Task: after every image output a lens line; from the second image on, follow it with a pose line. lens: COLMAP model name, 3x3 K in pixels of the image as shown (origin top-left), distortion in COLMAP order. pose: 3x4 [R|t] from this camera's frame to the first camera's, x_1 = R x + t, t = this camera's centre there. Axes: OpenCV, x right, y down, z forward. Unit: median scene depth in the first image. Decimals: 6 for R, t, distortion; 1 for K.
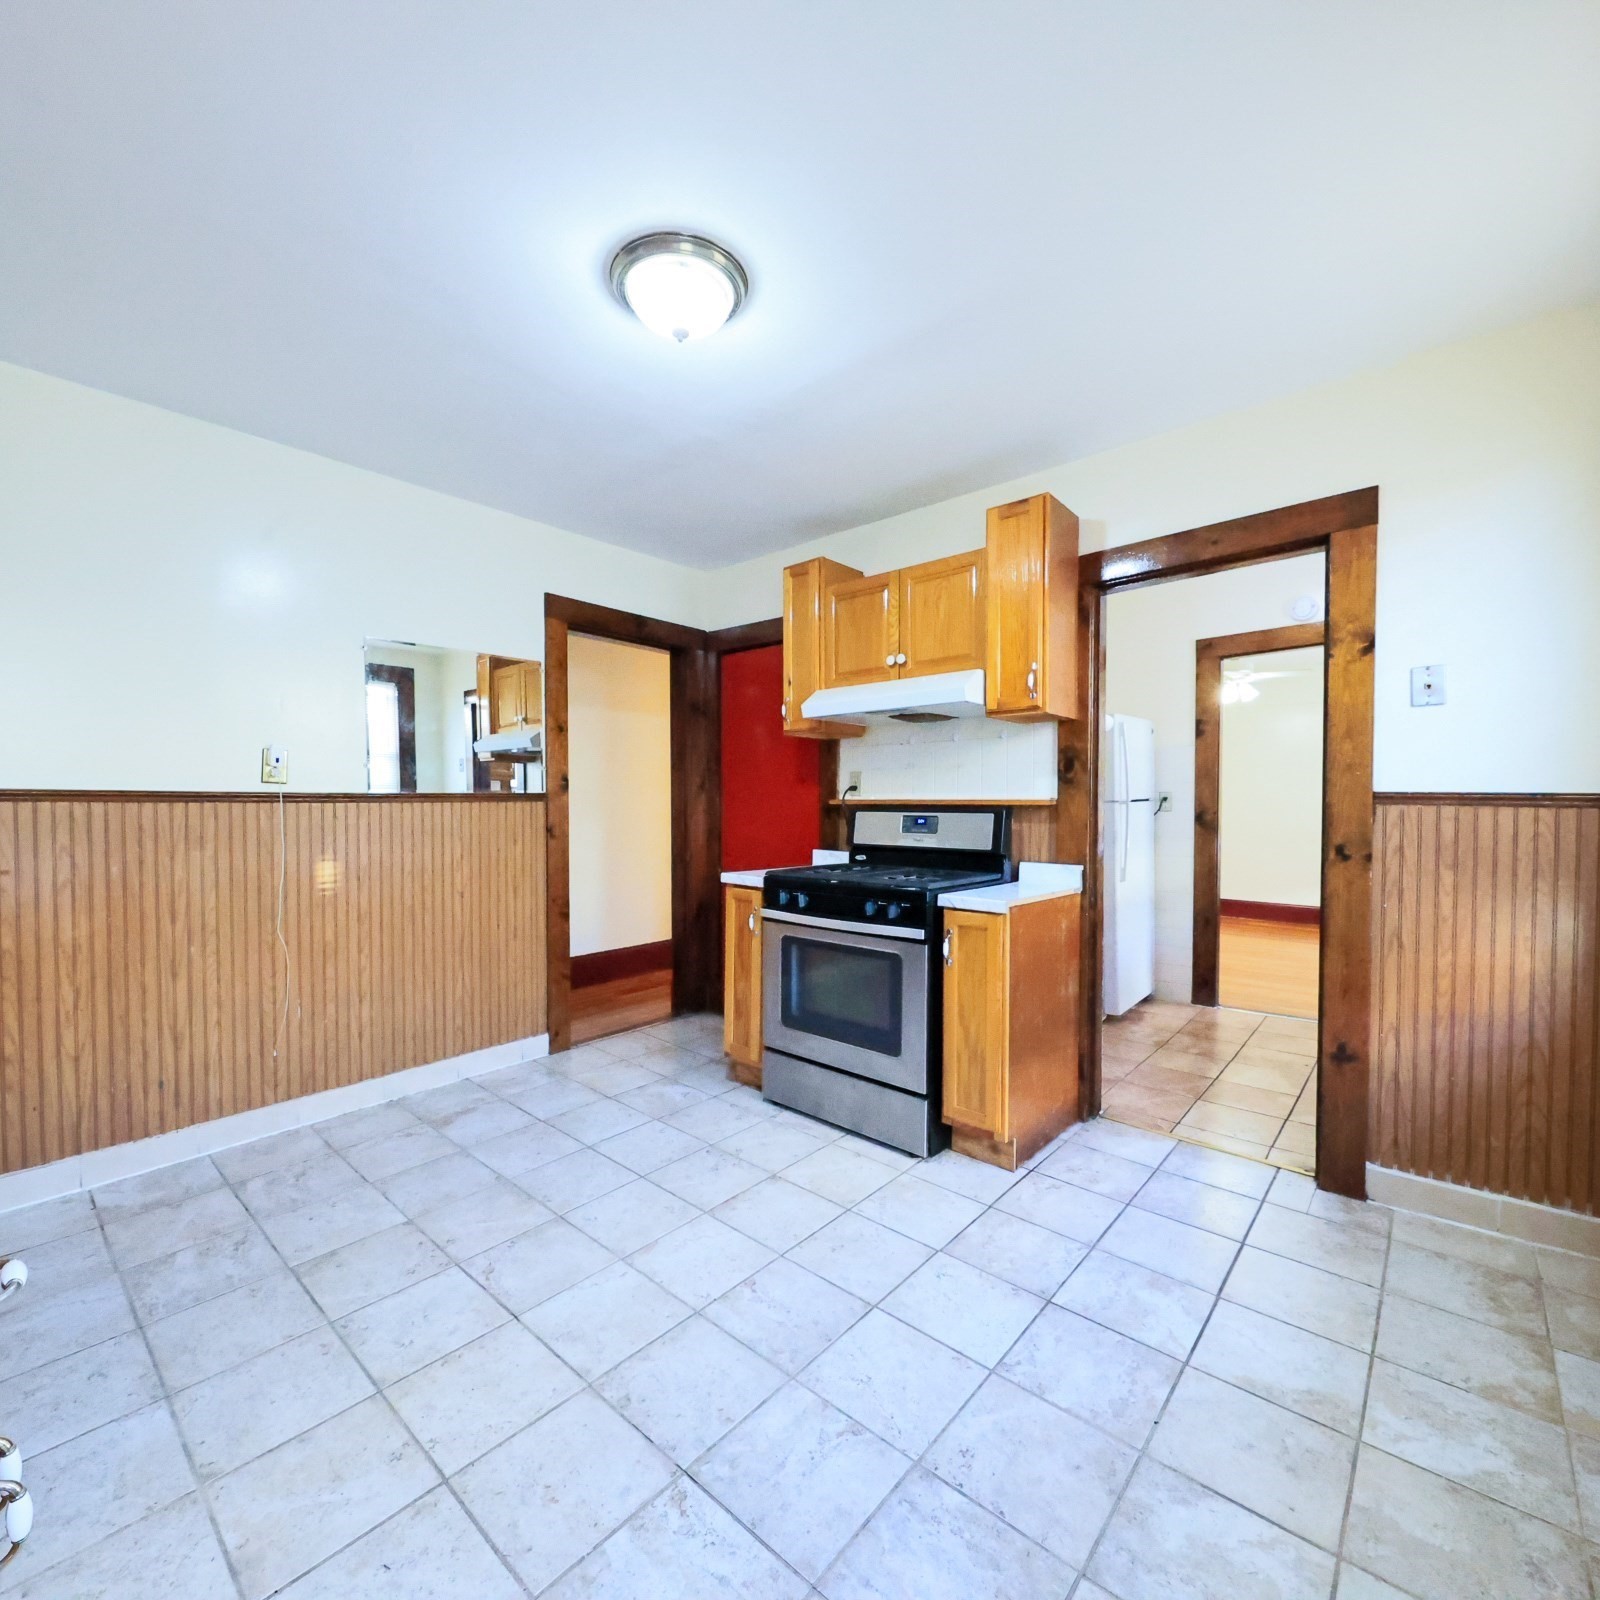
lens RADIAL K [[748.4, 0, 780.8], [0, 748.4, 817.6], [0, 0, 1]] dist [0.009319, -0.007199]
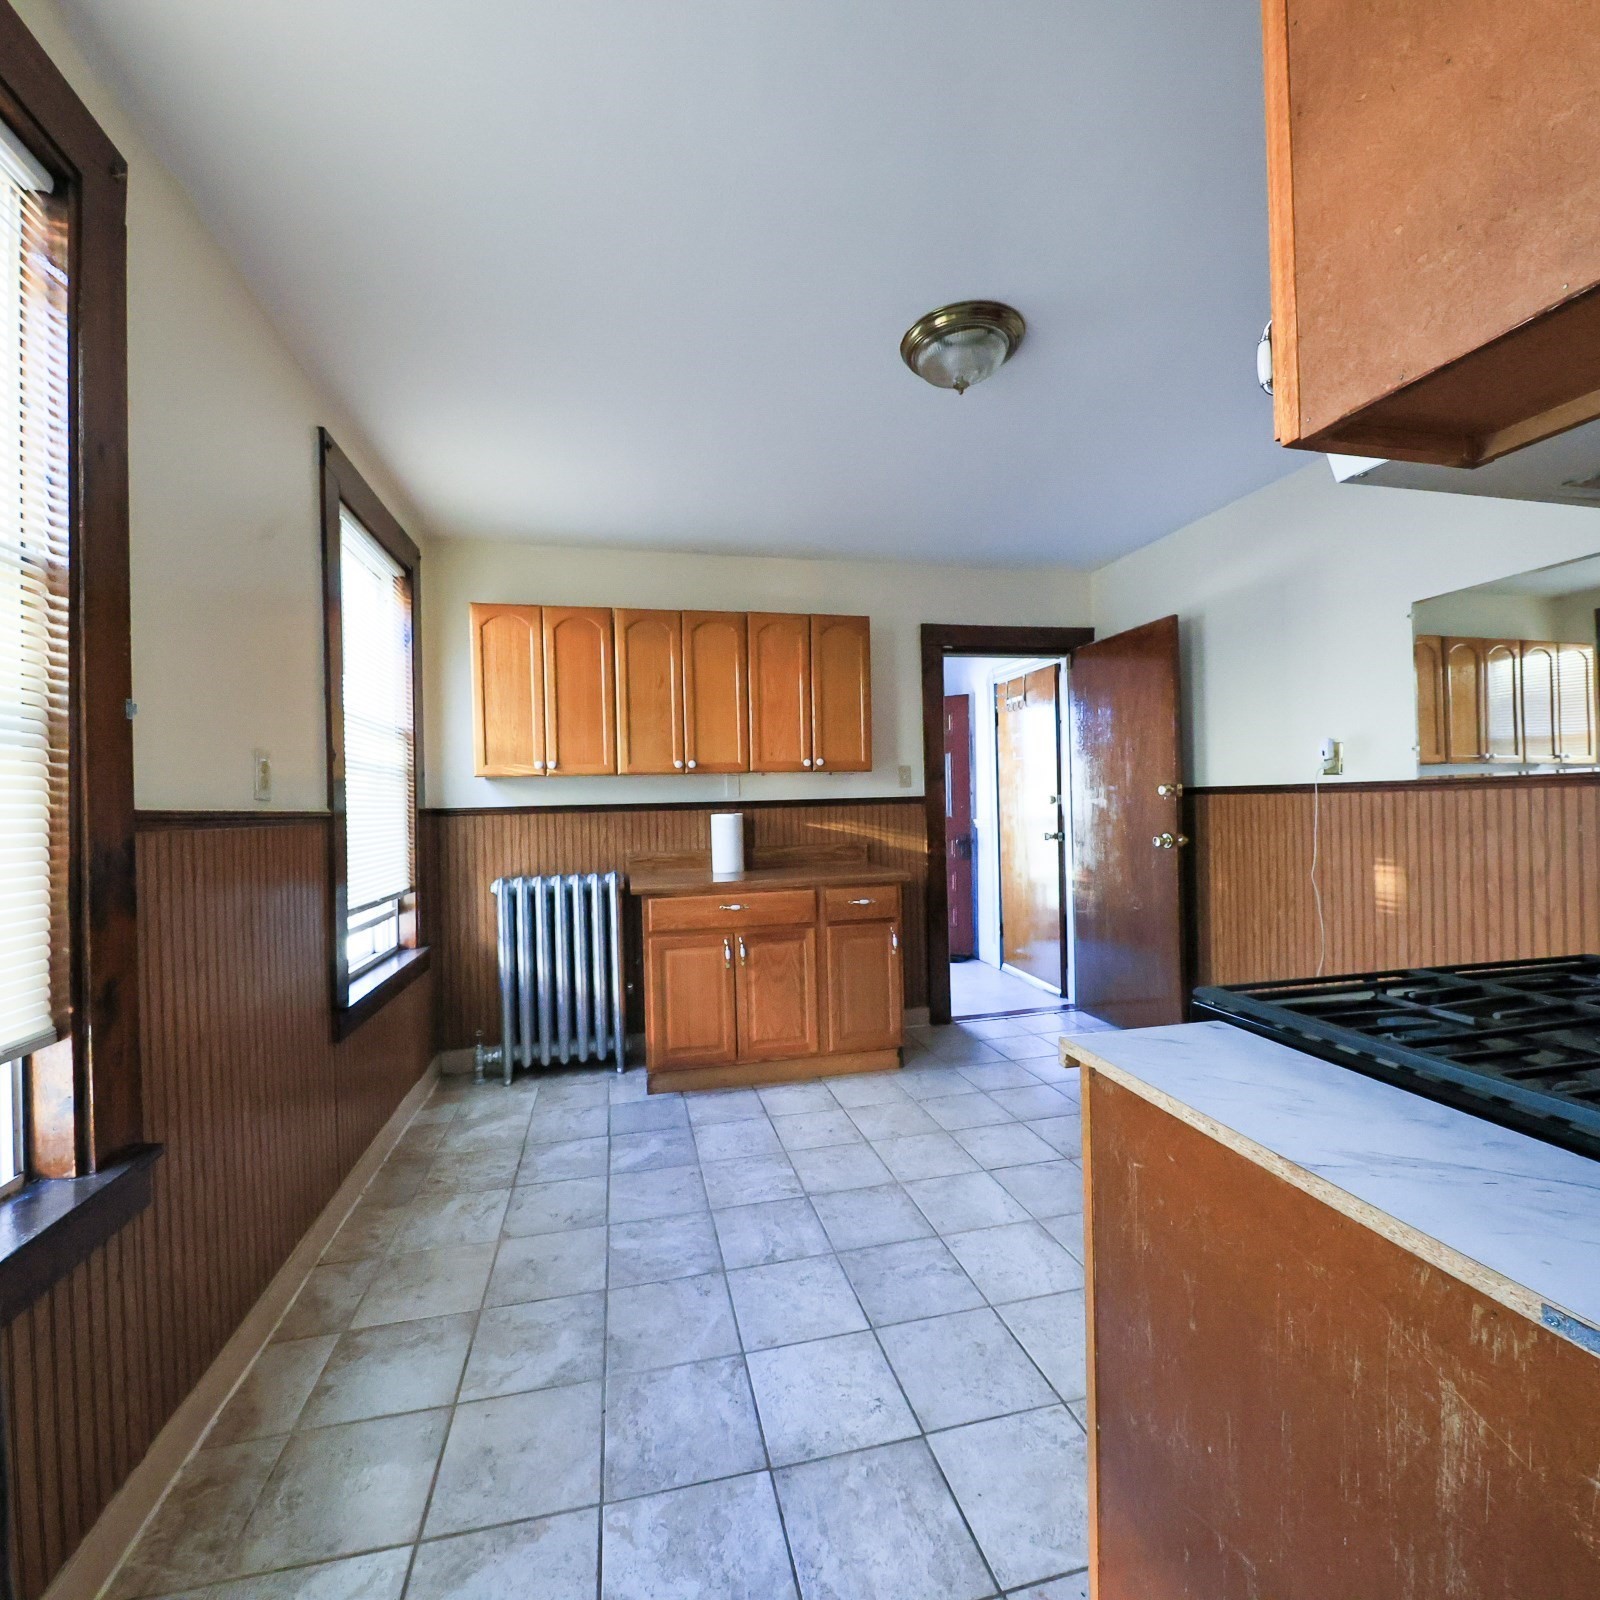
lens RADIAL K [[738.6, 0, 780.6], [0, 738.6, 807.7], [0, 0, 1]] dist [-0.000664, -0.006922]
pose [[-0.583307, 0.017920, -0.812054, 0.713704], [0.007965, 0.999835, 0.016343, -0.024944], [0.812213, 0.003065, -0.583354, 1.093089]]
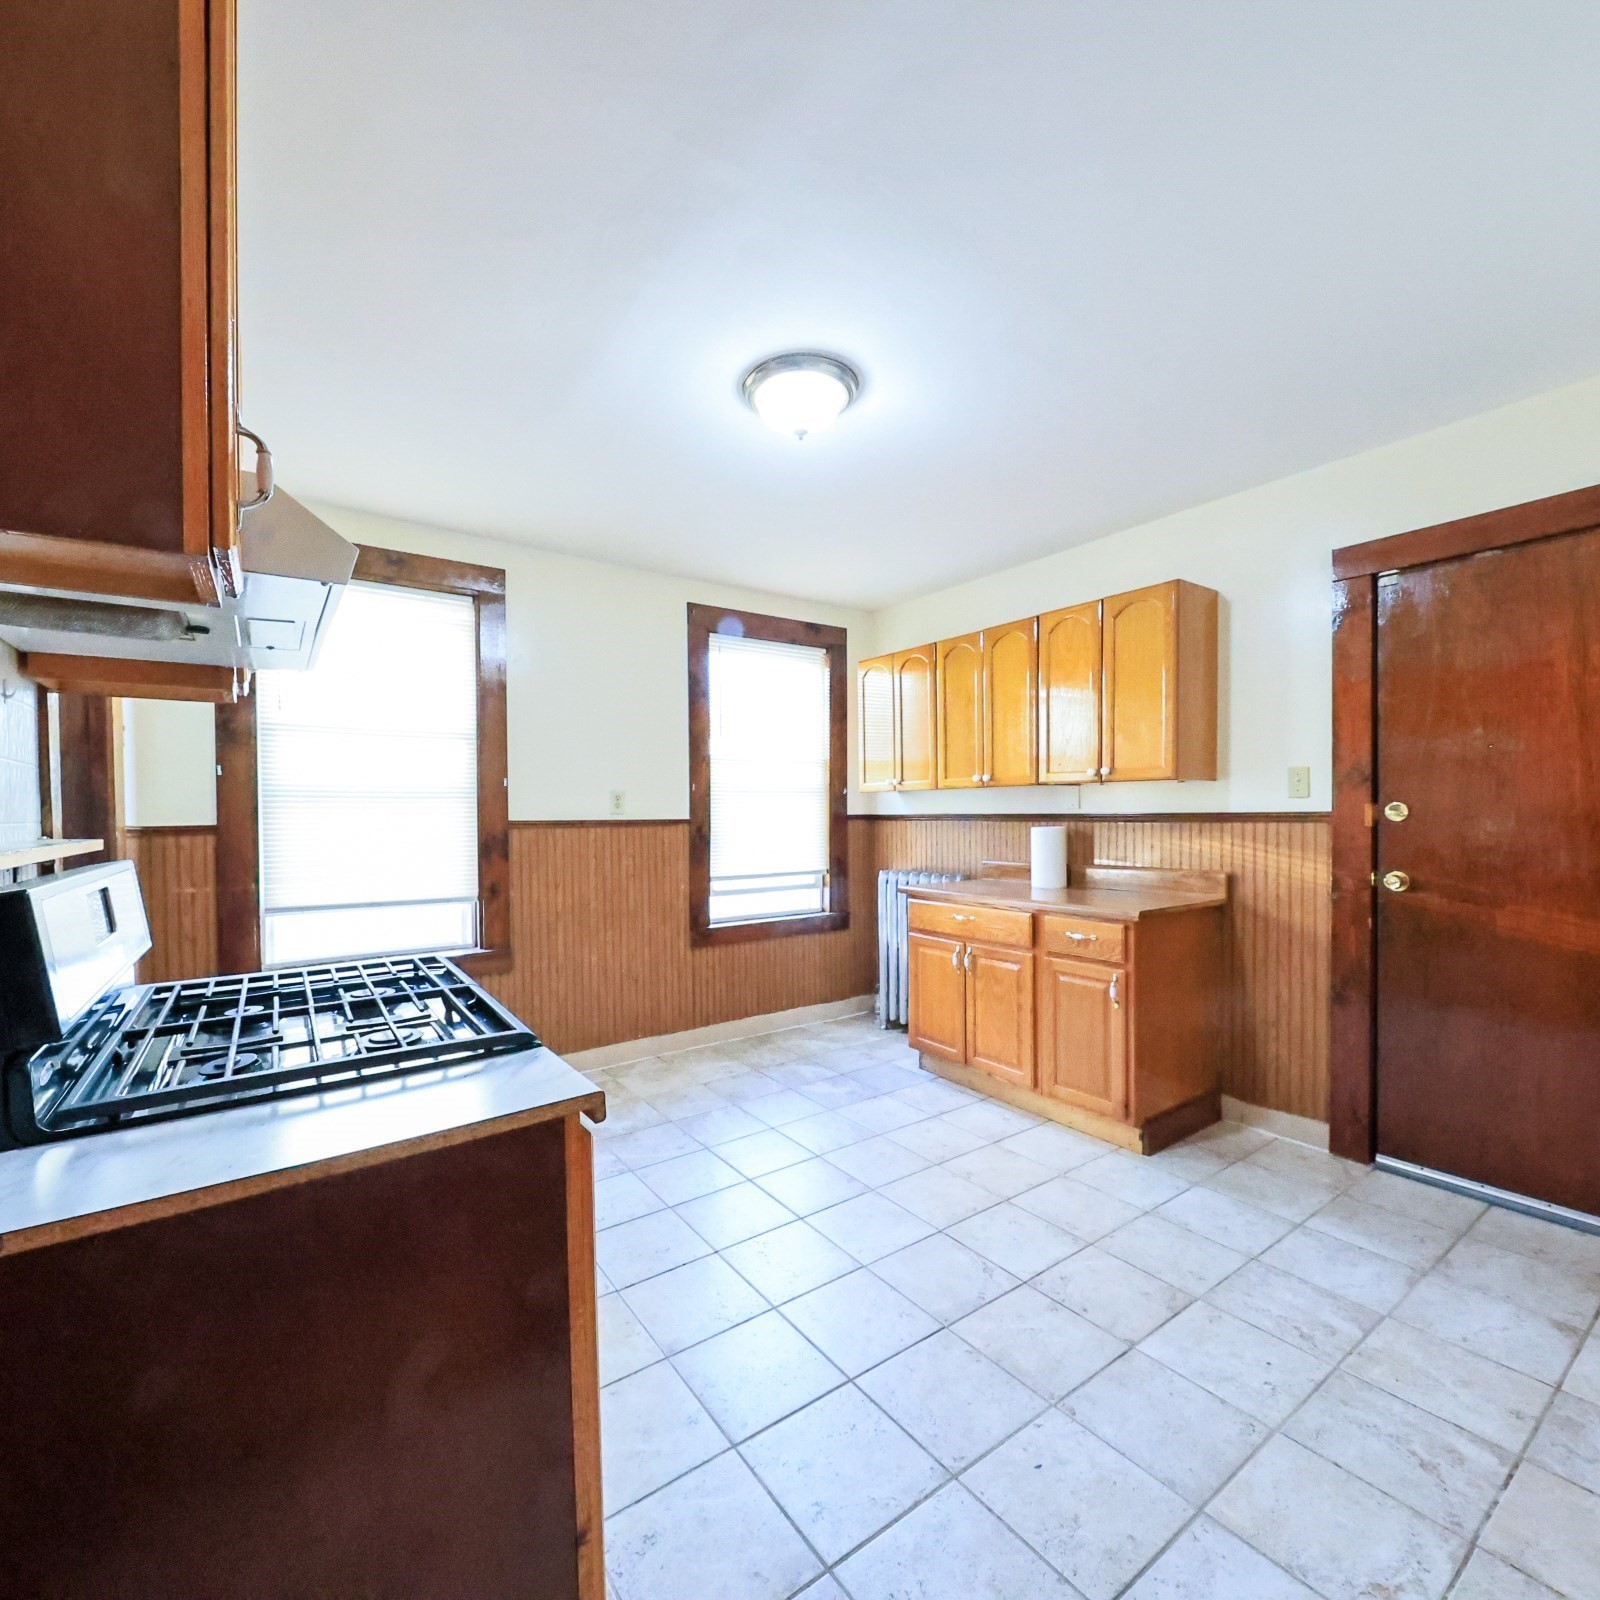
lens RADIAL K [[748.4, 0, 780.8], [0, 748.4, 817.6], [0, 0, 1]] dist [0.009319, -0.007199]
pose [[-0.972060, 0.008743, 0.234570, -0.288889], [0.016178, 0.999425, 0.029791, -0.057858], [-0.234175, 0.032754, -0.971643, 1.673697]]
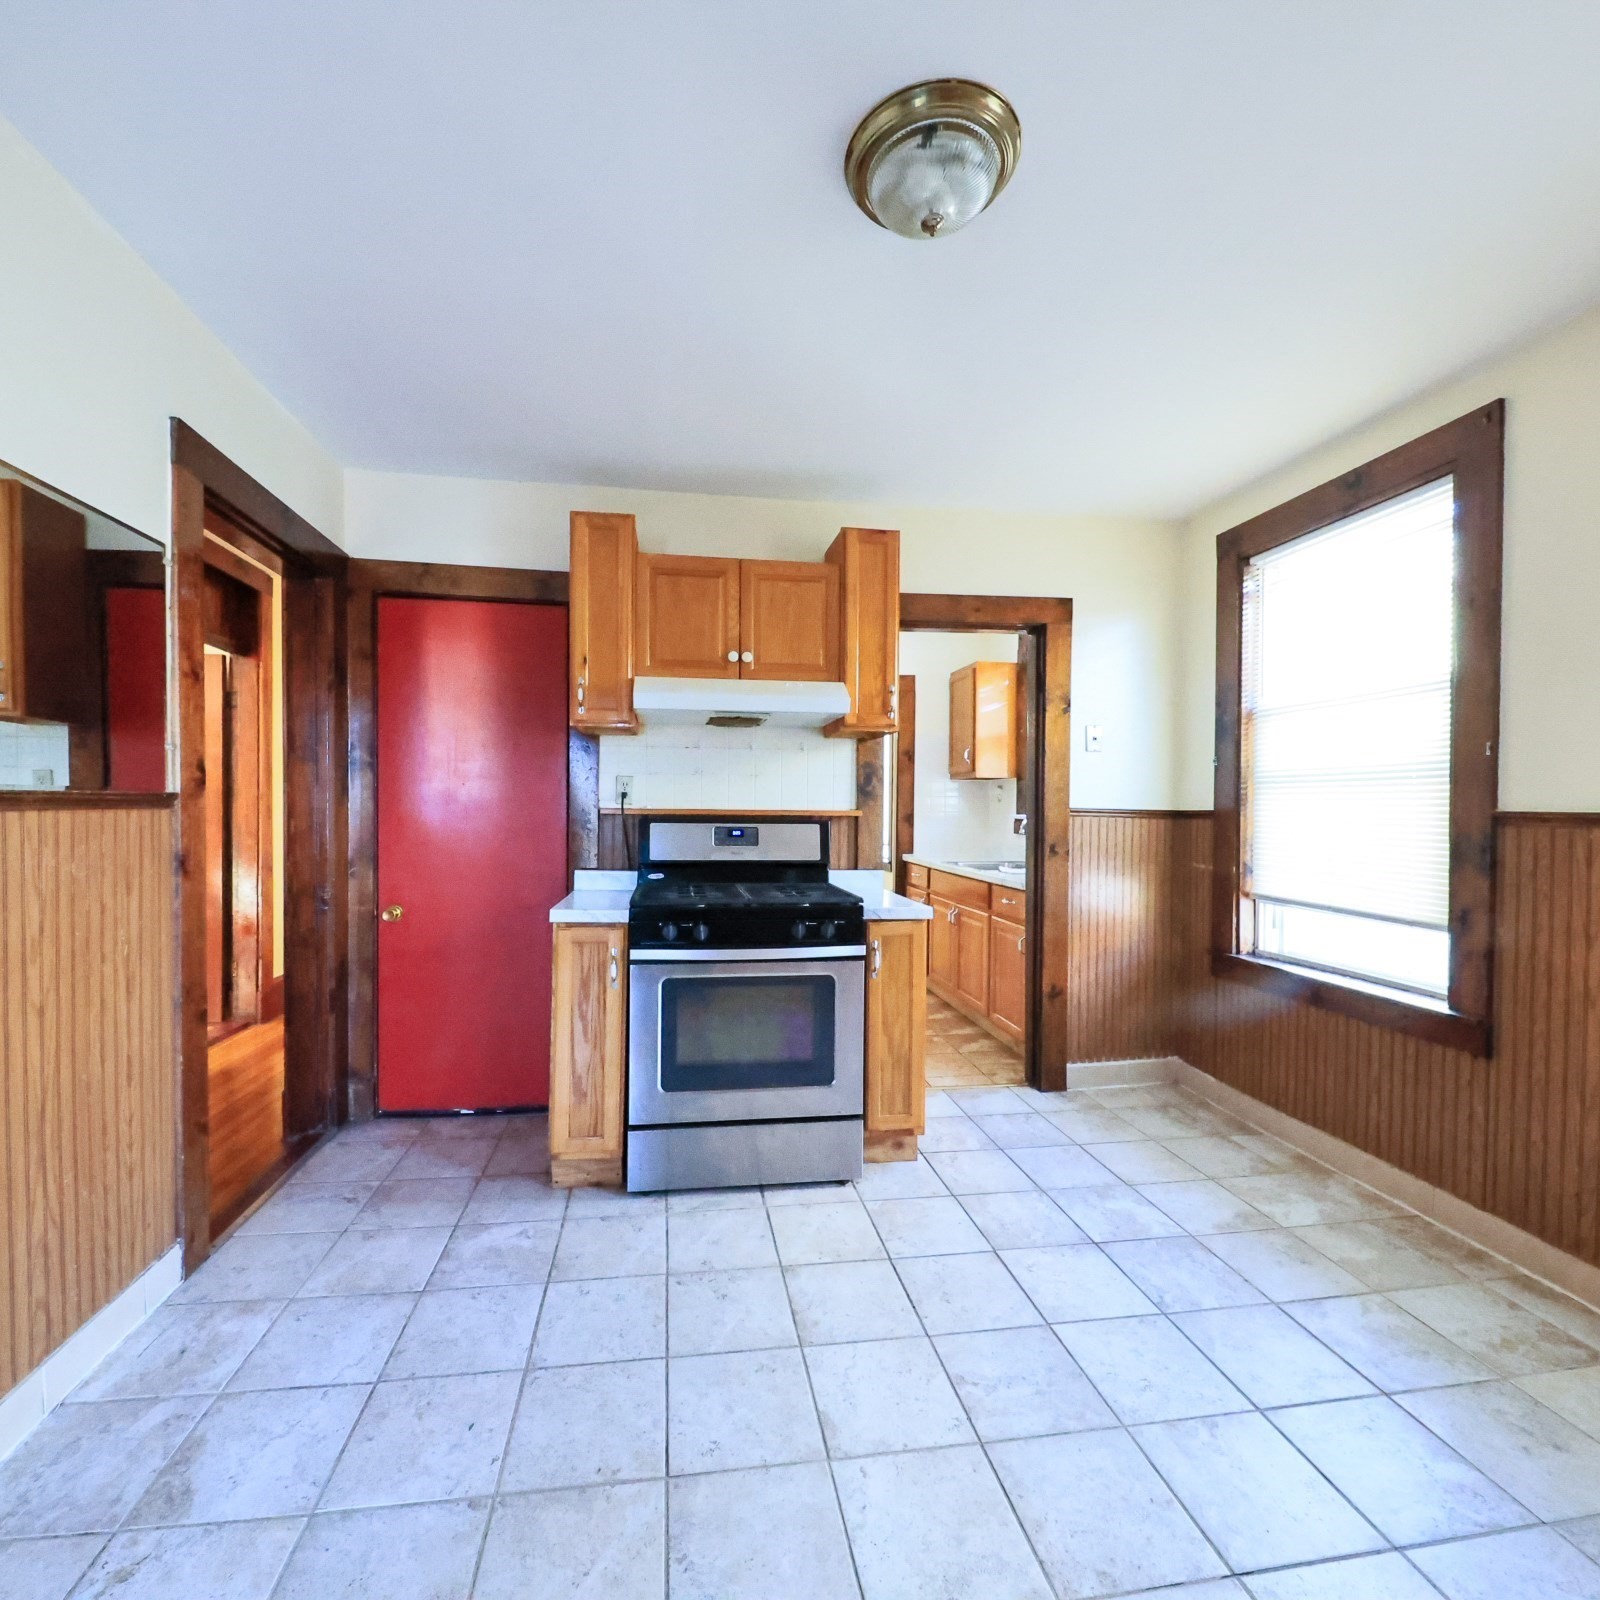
lens RADIAL K [[746.8, 0, 776.3], [0, 746.8, 819.6], [0, 0, 1]] dist [0.016214, -0.012530]
pose [[0.638666, -0.006747, 0.769454, -0.652108], [0.007906, 0.999966, 0.002206, -0.017774], [-0.769443, 0.004675, 0.638698, 0.480077]]
